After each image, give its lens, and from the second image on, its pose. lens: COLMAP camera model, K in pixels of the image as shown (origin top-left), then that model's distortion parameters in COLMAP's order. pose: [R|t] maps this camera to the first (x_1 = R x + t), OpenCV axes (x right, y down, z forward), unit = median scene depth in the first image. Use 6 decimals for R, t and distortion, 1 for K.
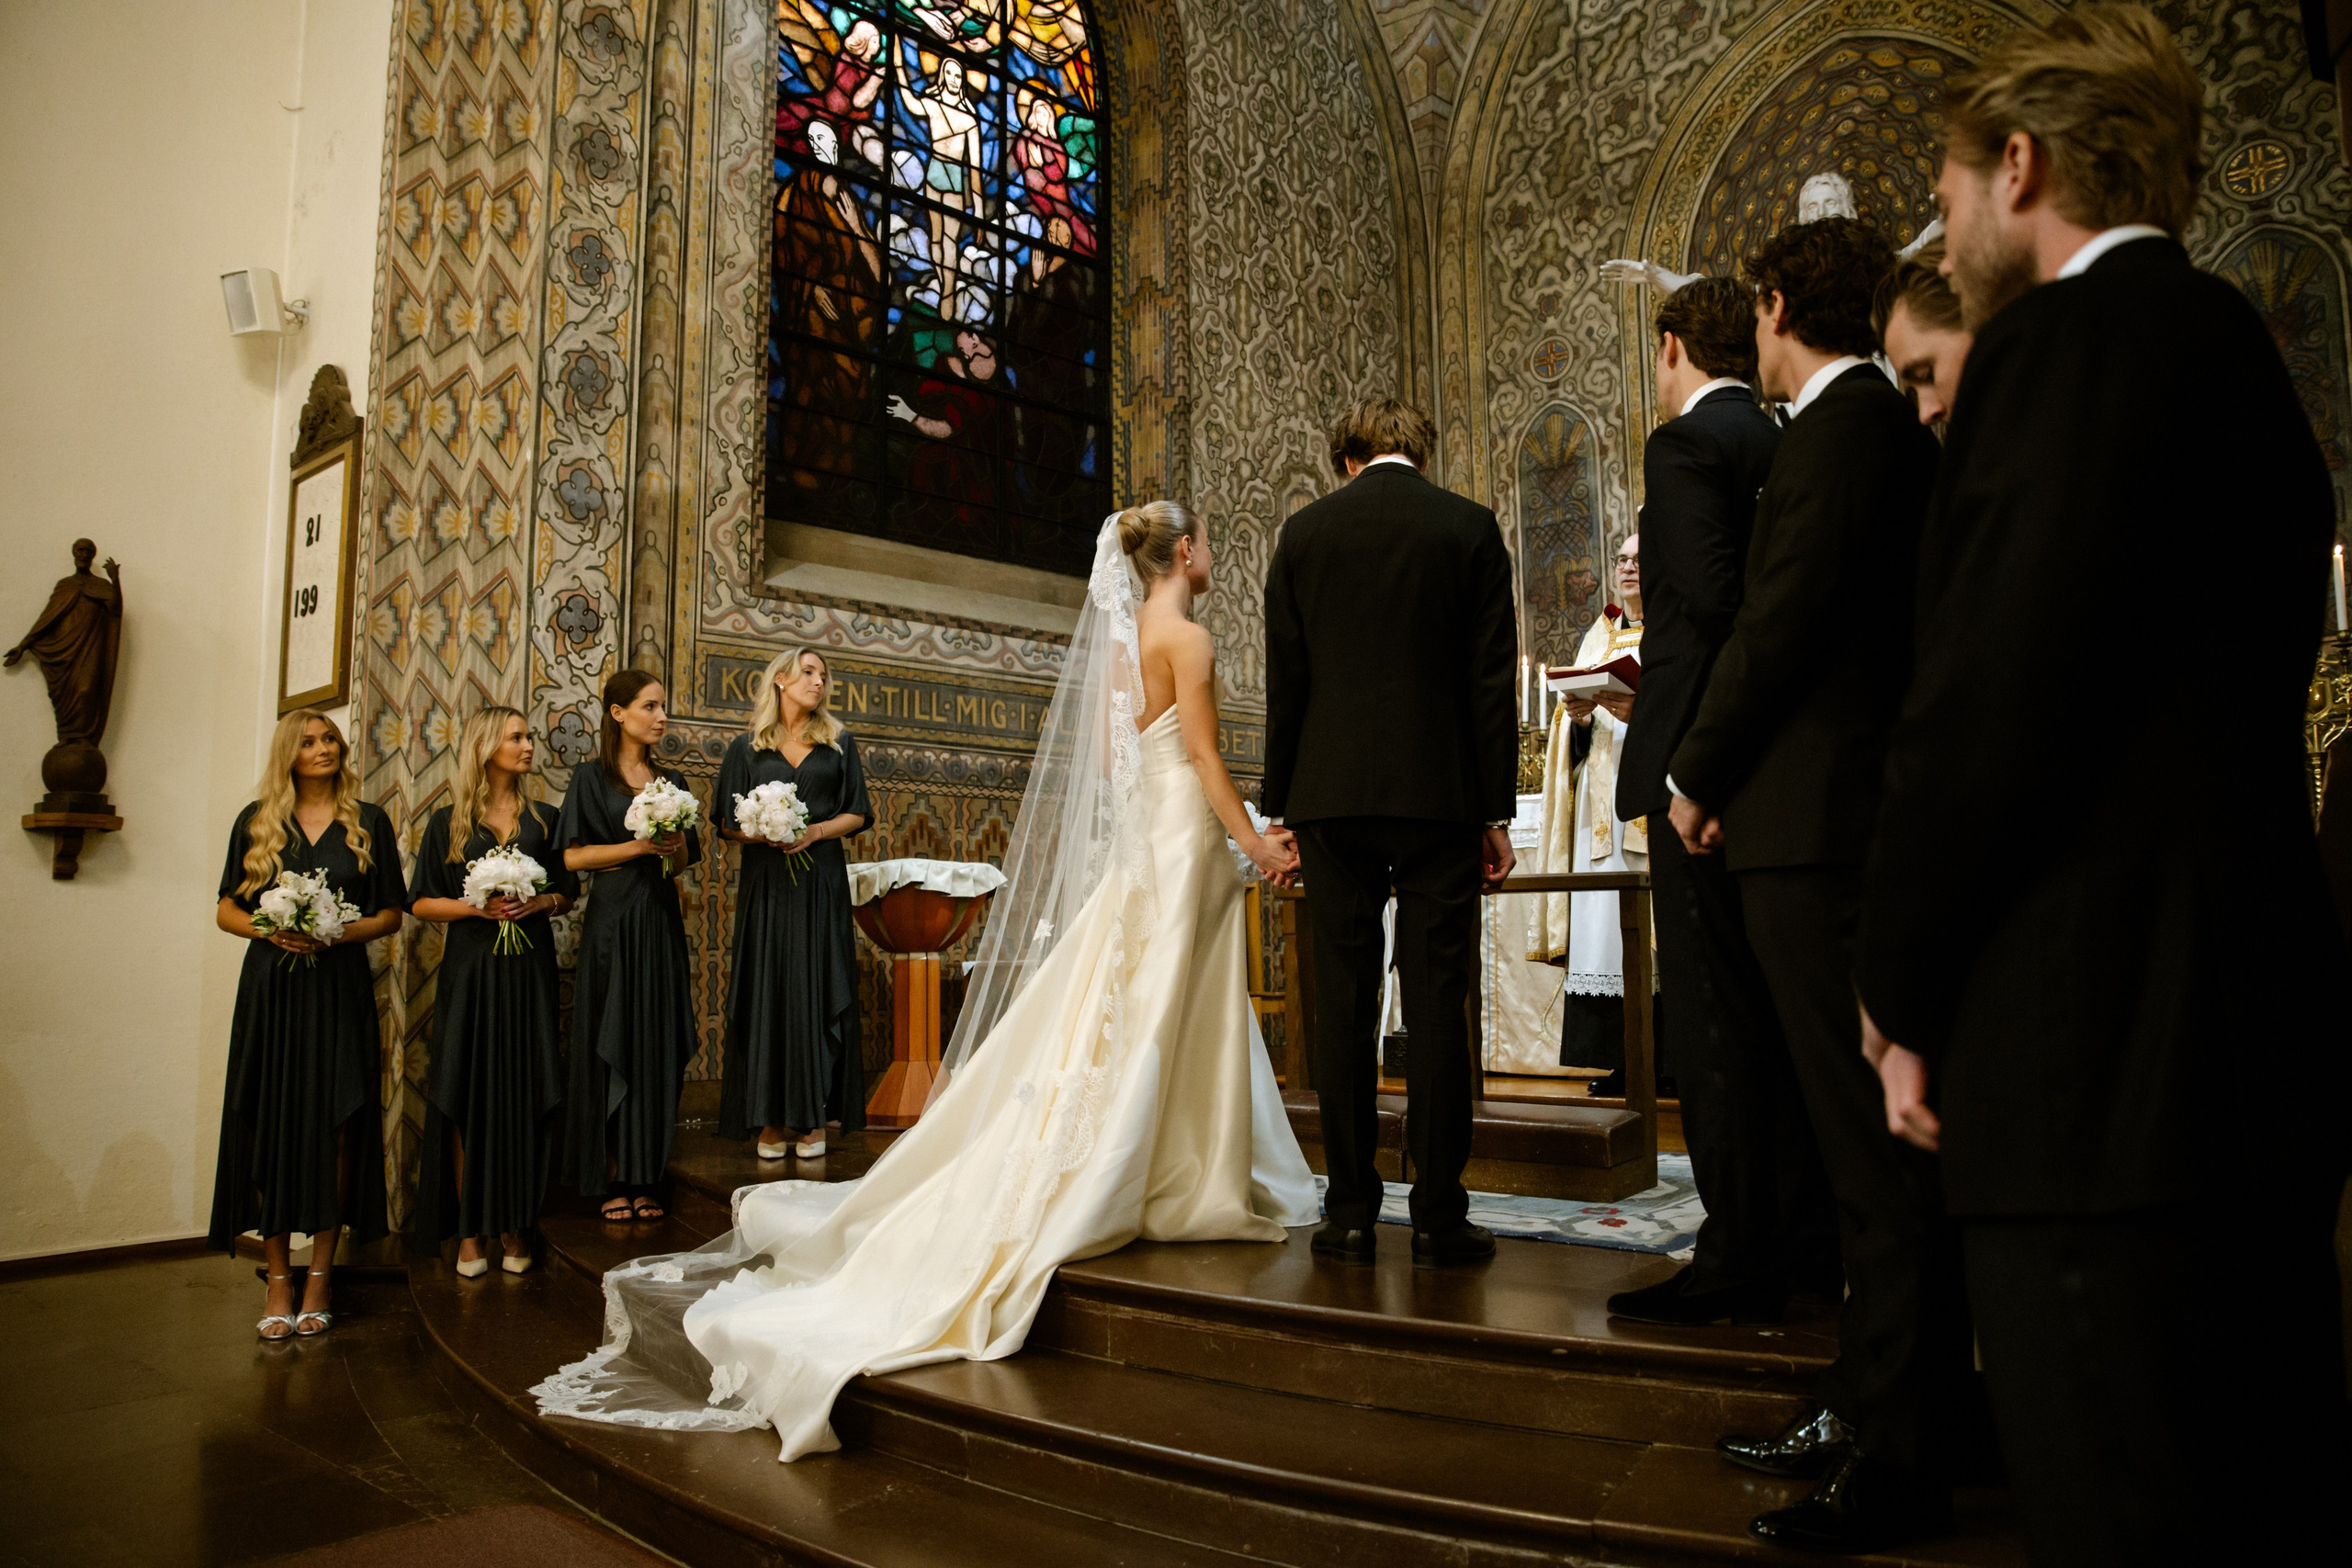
lens RADIAL K [[1573.6, 0, 1166.0], [0, 1573.6, 793.0], [0, 0, 1]] dist [-0.107279, 0.076076]
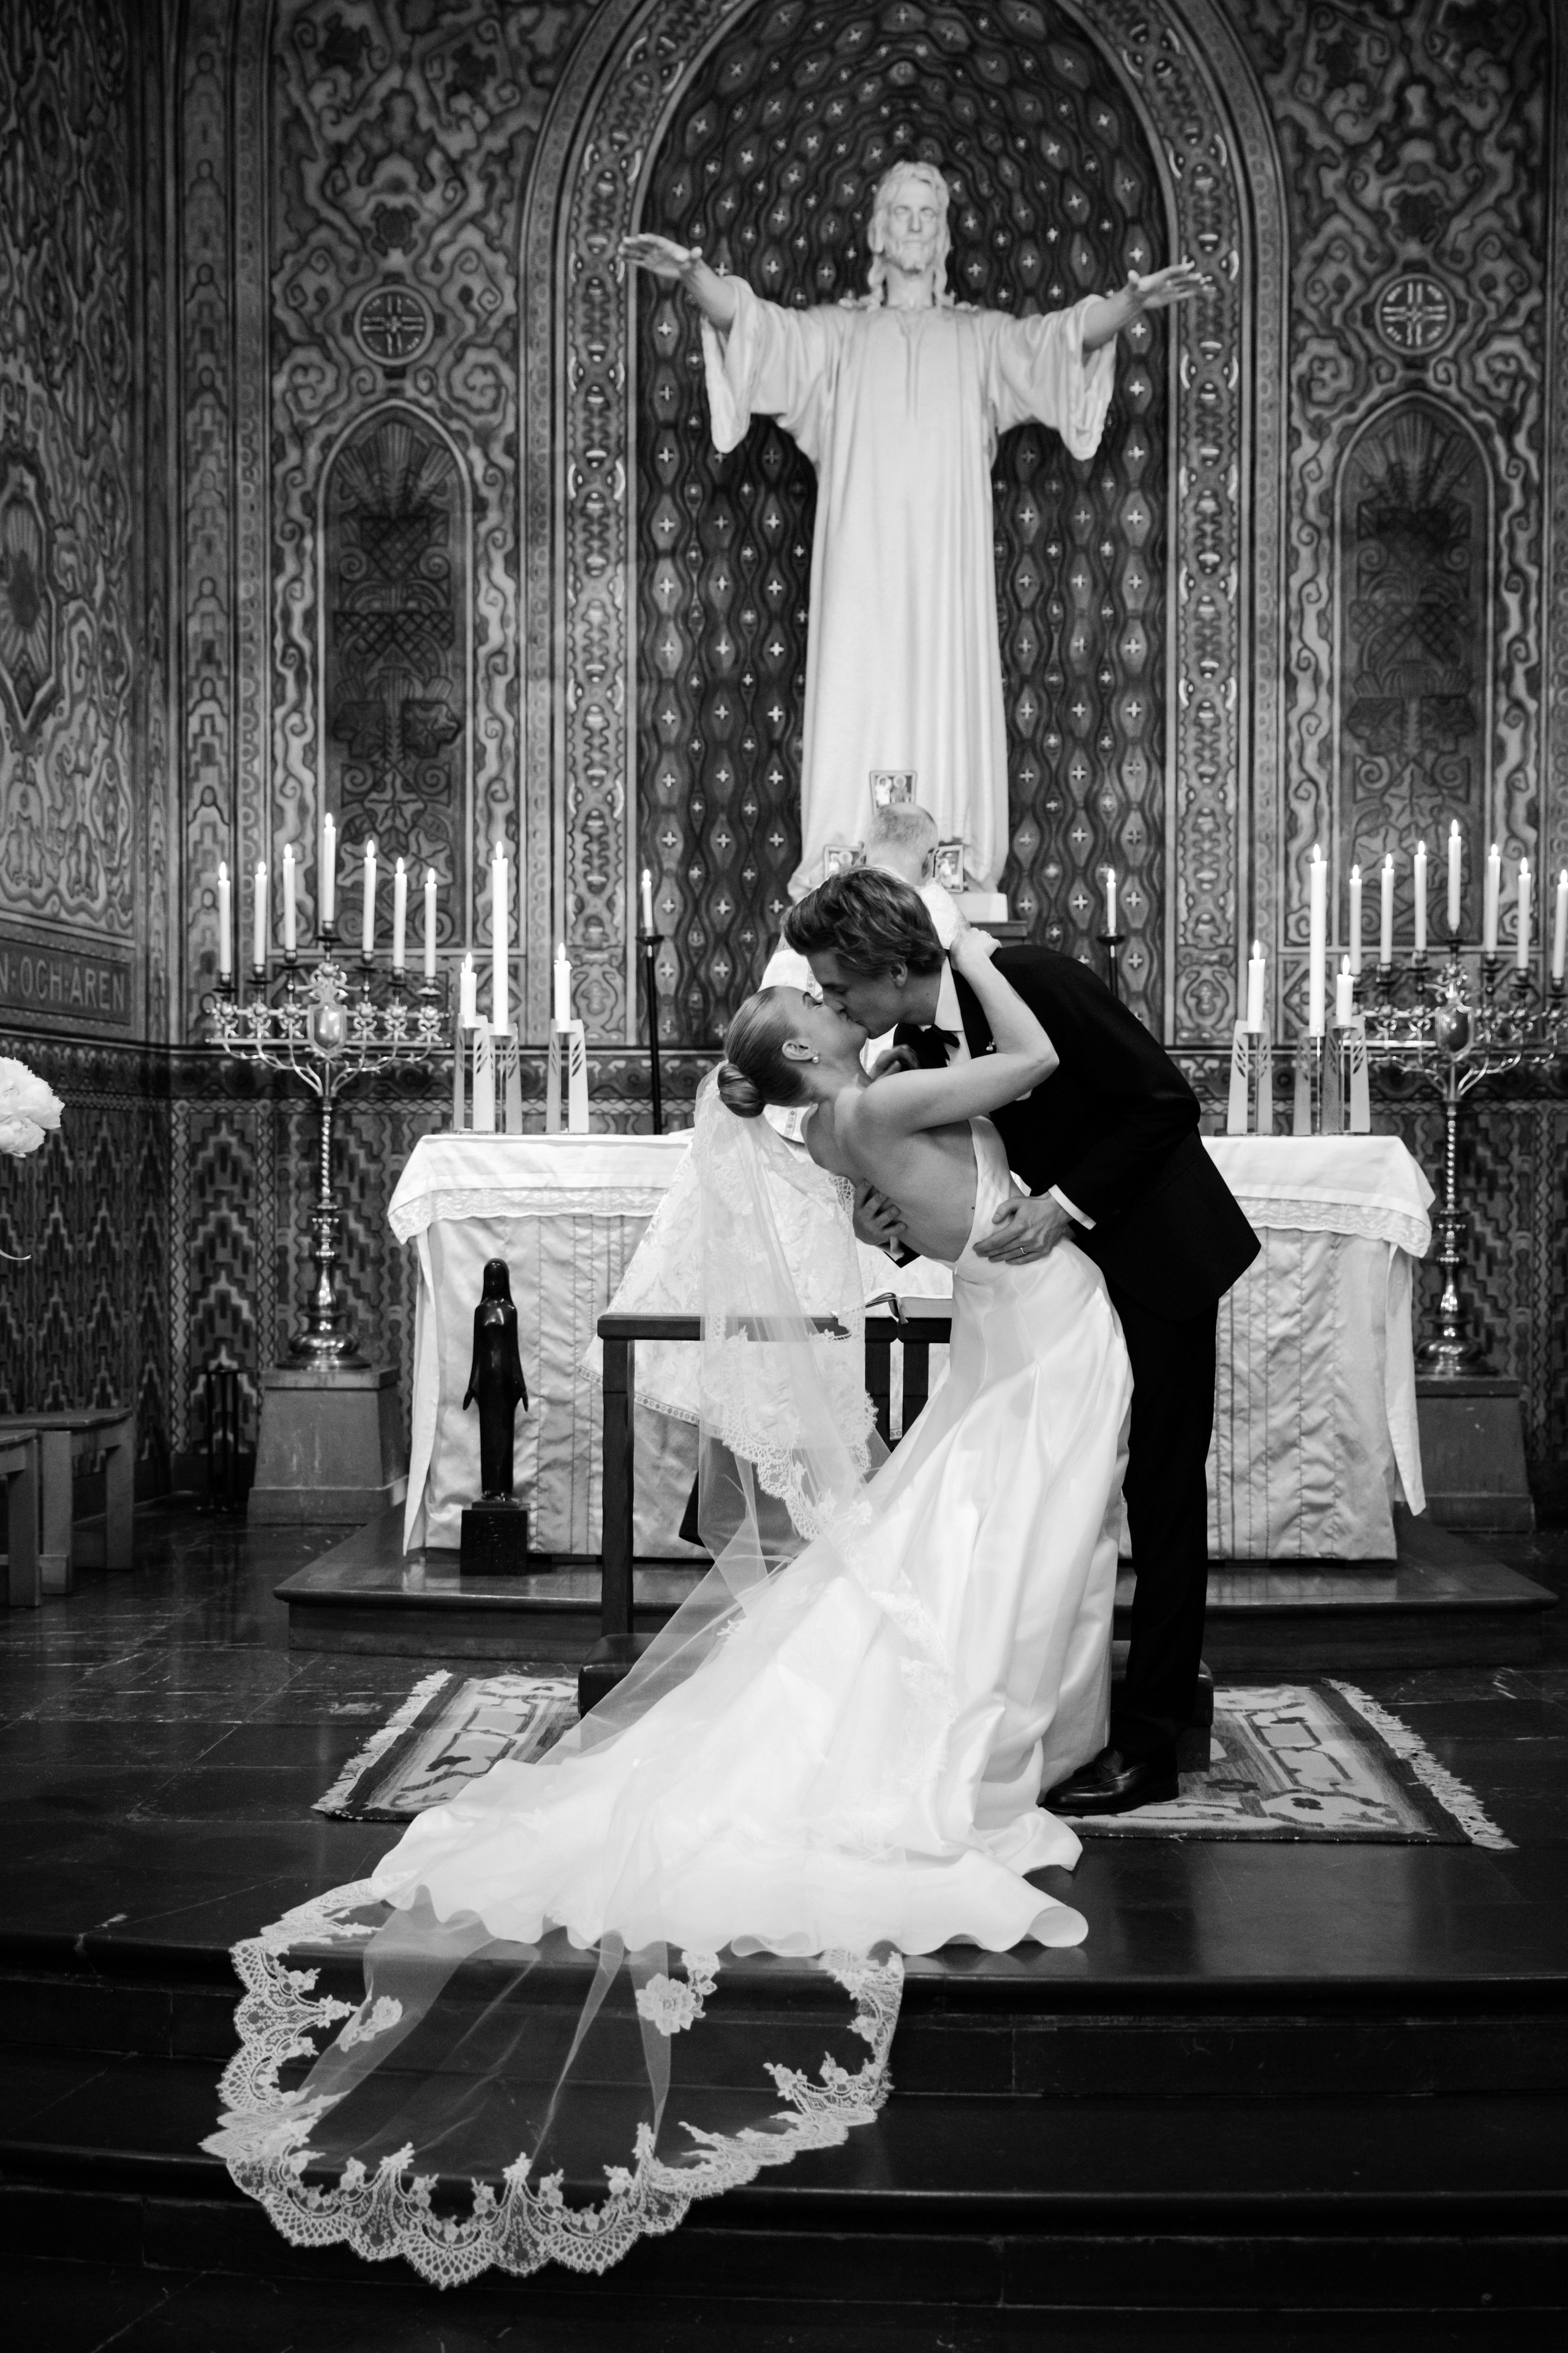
lens RADIAL K [[2817.6, 0, 785.9], [0, 2817.6, 1219.6], [0, 0, 1]] dist [0.029278, 0.097464]
pose [[0.777861, 0.004250, 0.628422, -0.329023], [-0.073426, 0.993743, 0.084167, -0.045349], [-0.624132, -0.111612, 0.773306, 0.037489]]
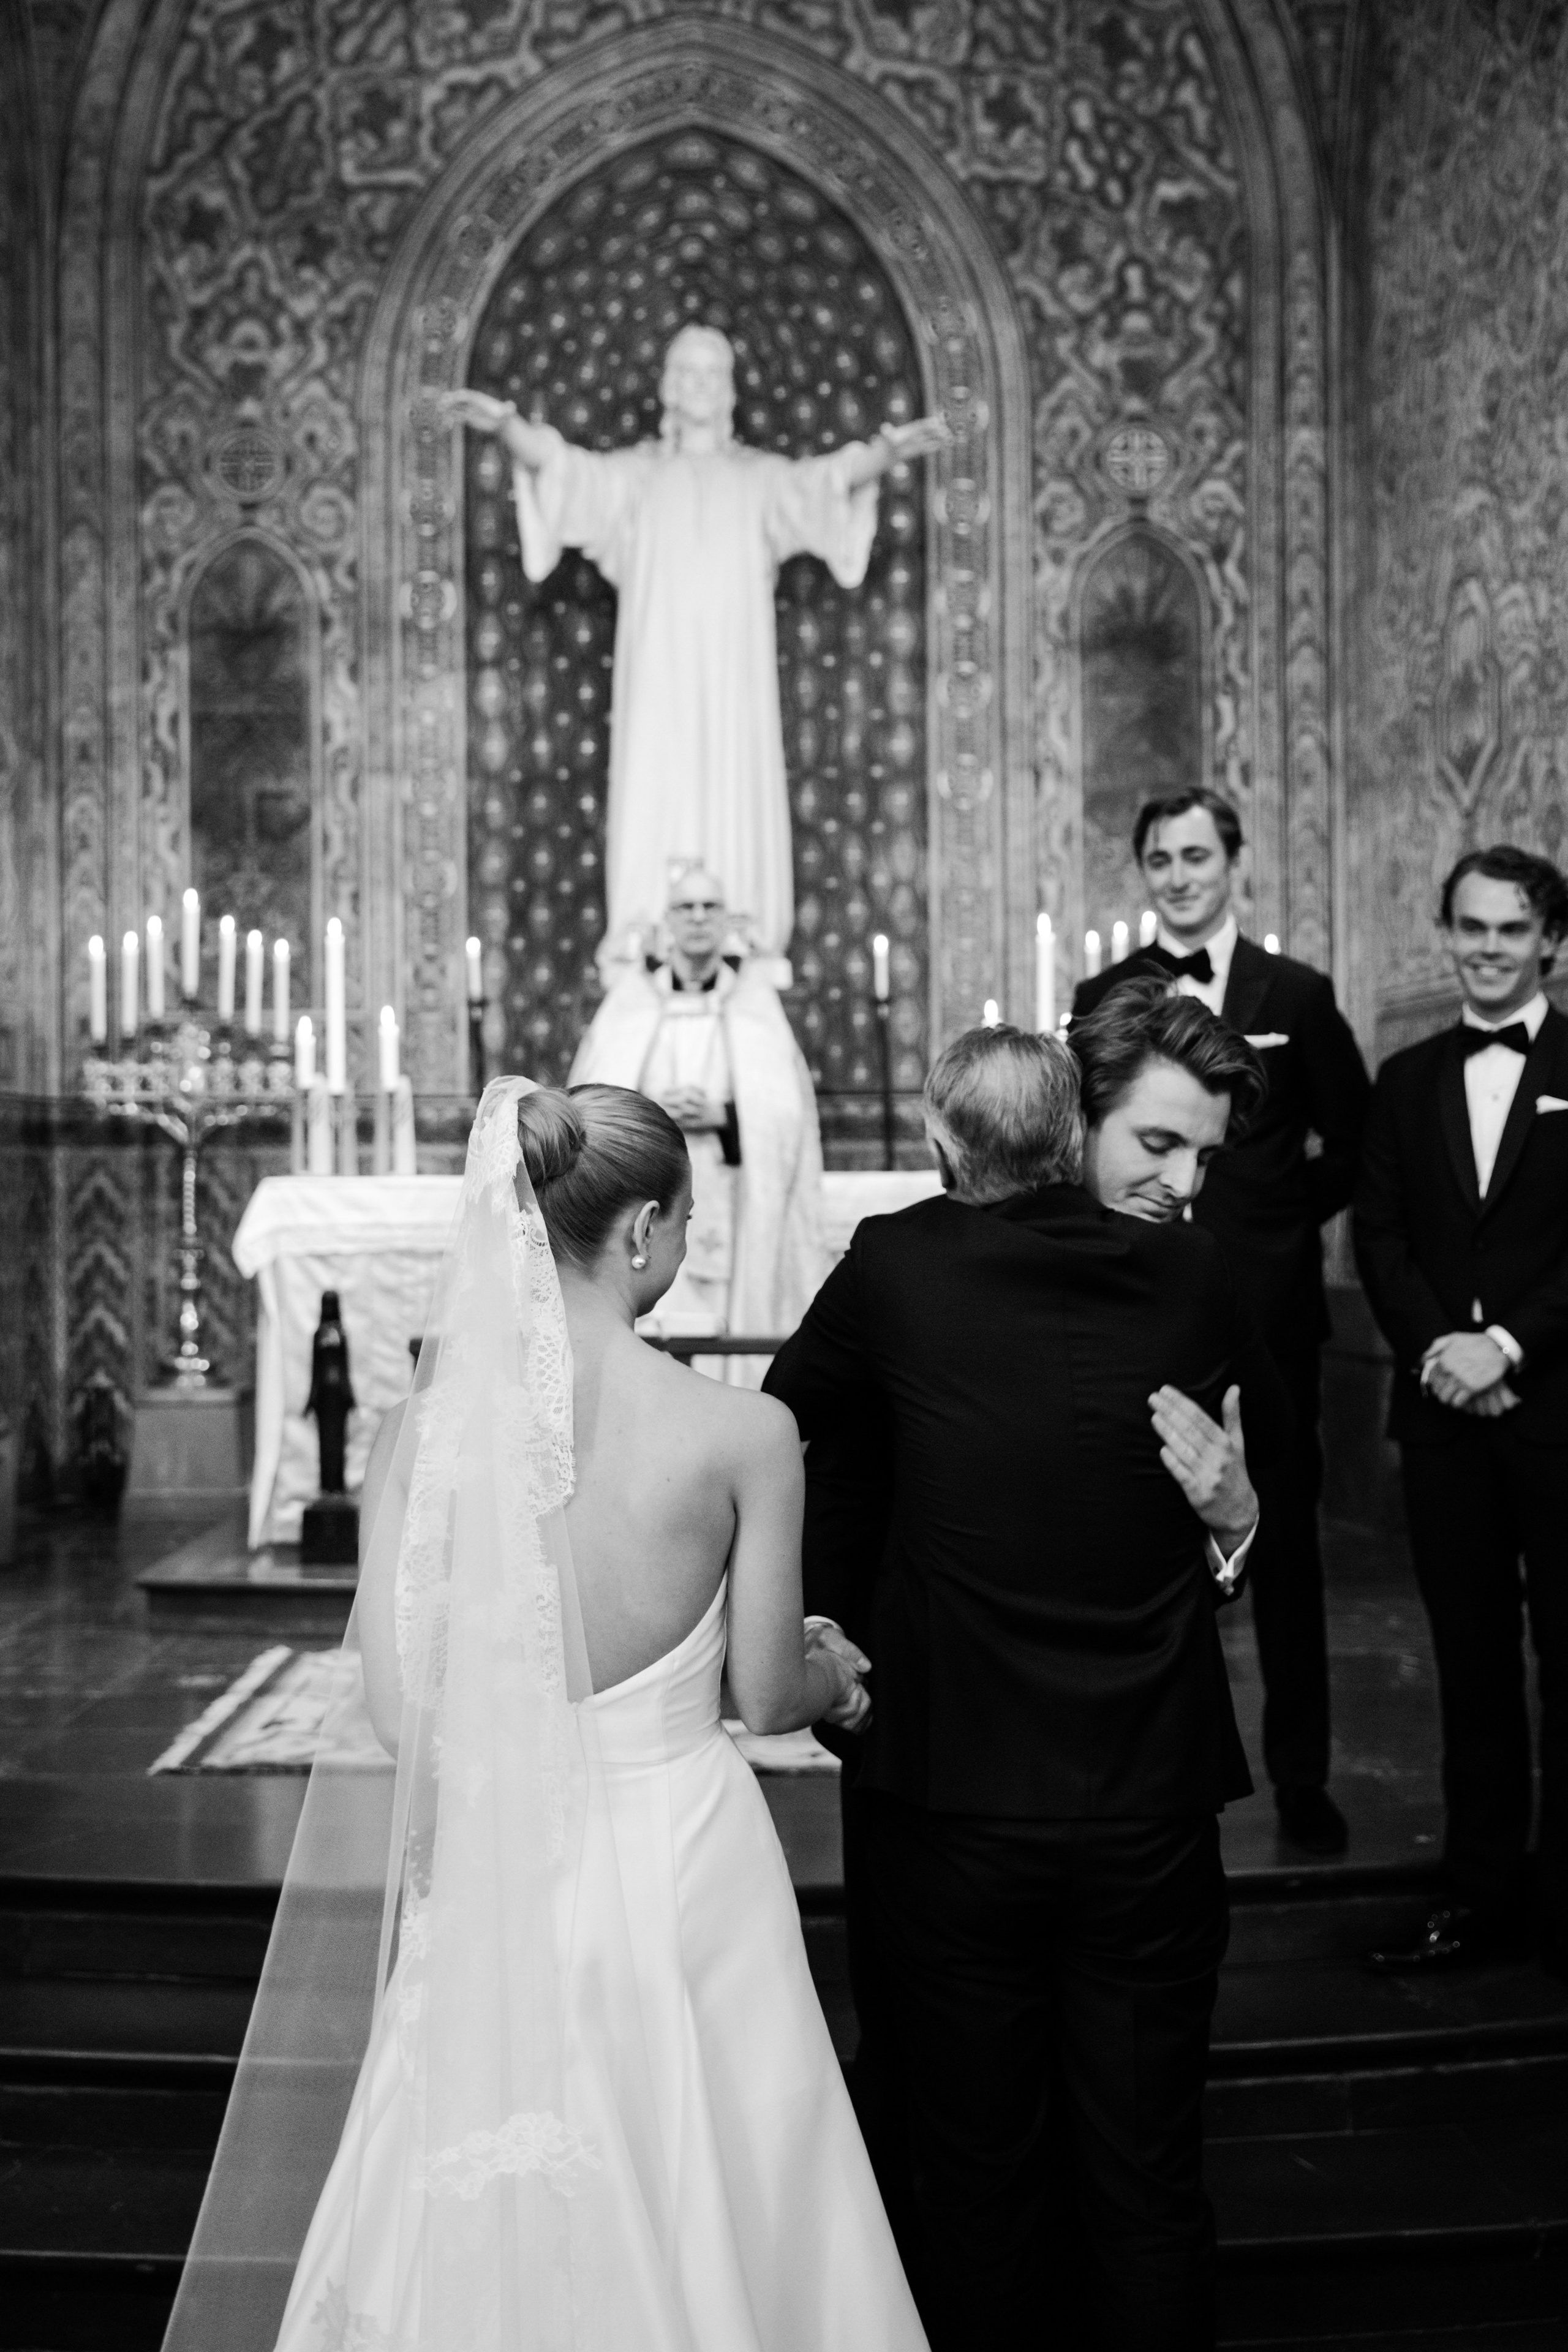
lens RADIAL K [[2590.0, 0, 759.1], [0, 2590.0, 1179.5], [0, 0, 1]] dist [0.010811, 0.077185]
pose [[0.749620, 0.011439, 0.661770, -0.343787], [-0.065764, 0.996190, 0.057274, -0.053405], [-0.658594, -0.086454, 0.747516, -0.012301]]
